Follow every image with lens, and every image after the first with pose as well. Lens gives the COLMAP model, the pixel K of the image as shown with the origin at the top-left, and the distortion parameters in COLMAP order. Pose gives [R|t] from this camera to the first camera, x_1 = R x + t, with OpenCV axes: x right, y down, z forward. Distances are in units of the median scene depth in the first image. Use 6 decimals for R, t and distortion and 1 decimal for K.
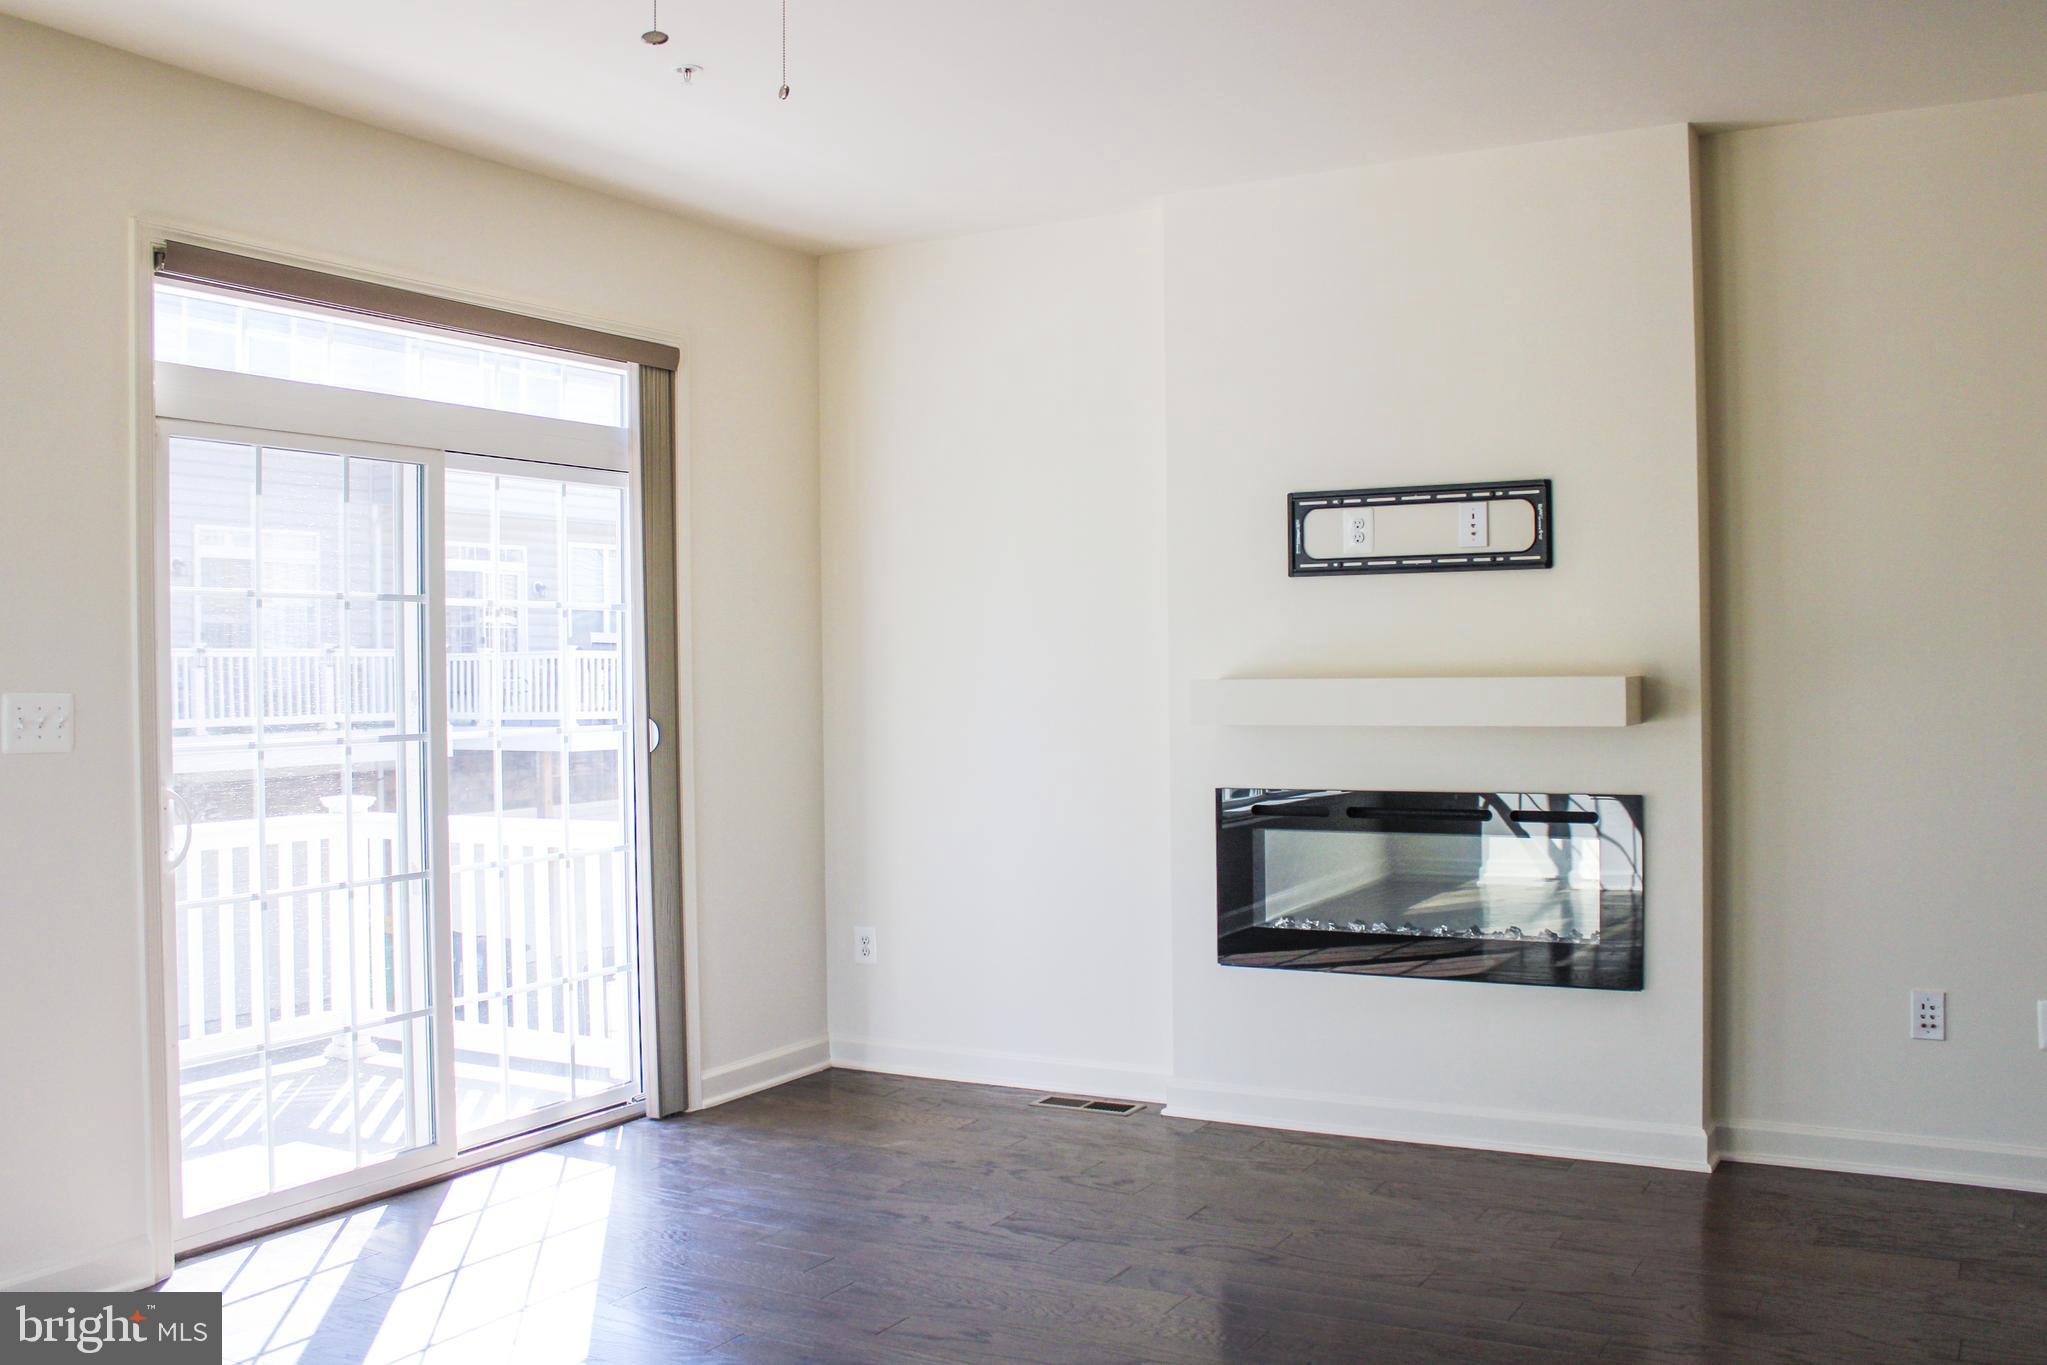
lens RADIAL K [[1954.6, 0, 1021.1], [0, 1954.6, 683.1], [0, 0, 1]] dist [-0.010861, 0.000000]
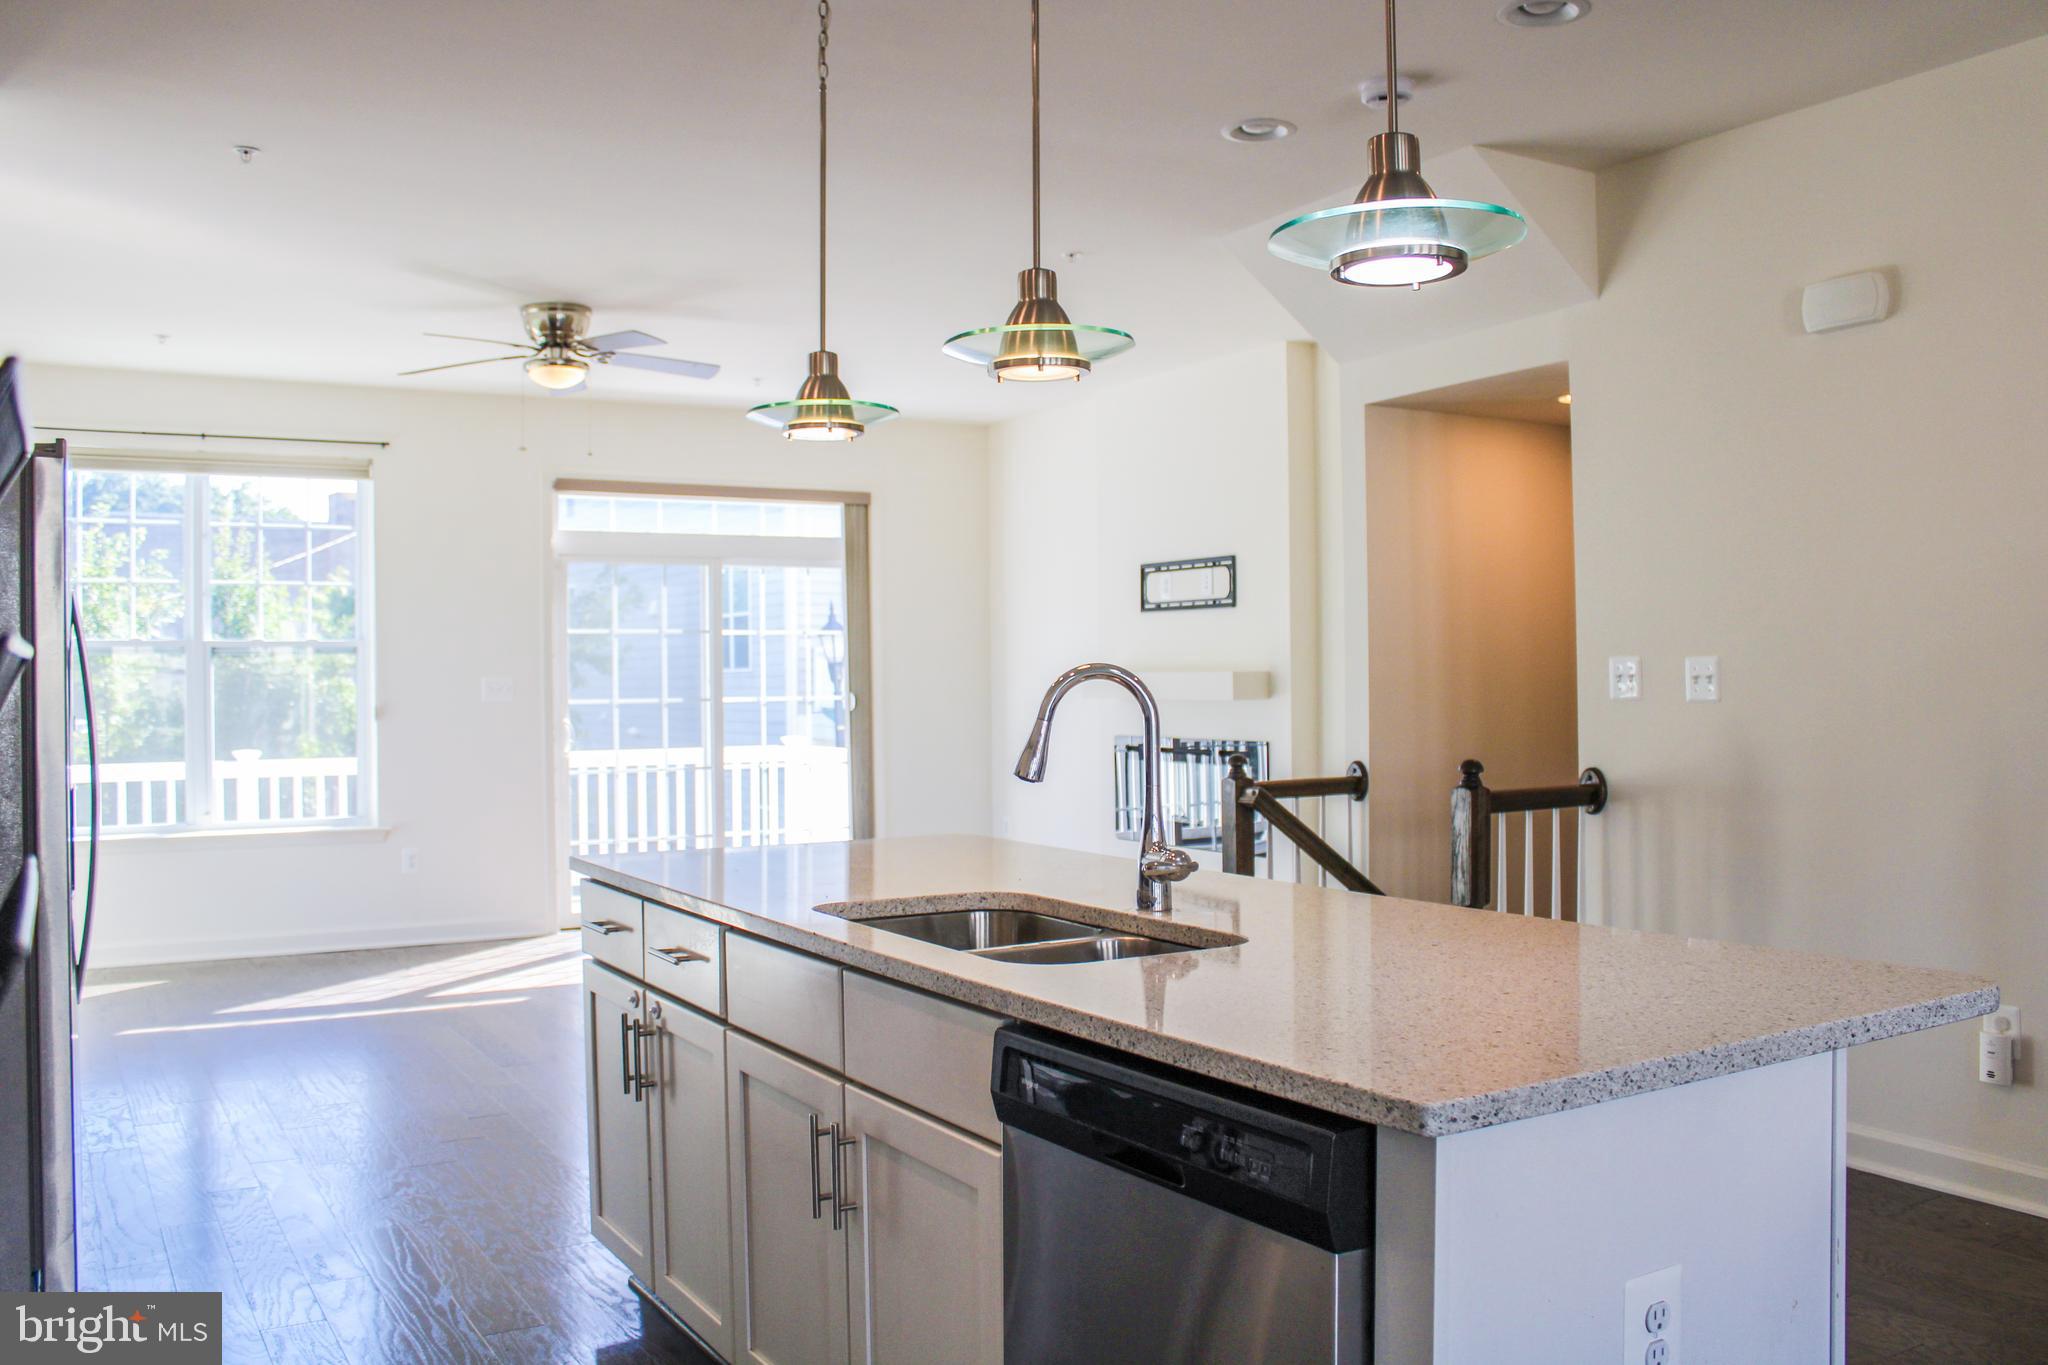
lens RADIAL K [[1707.3, 0, 1024.3], [0, 1707.3, 681.8], [0, 0, 1]] dist [-0.142540, 0.078213]
pose [[0.873439, 0.006751, -0.486887, 0.811113], [-0.006215, 0.999977, 0.002715, 0.002686], [0.486894, 0.000655, 0.873461, -0.370938]]
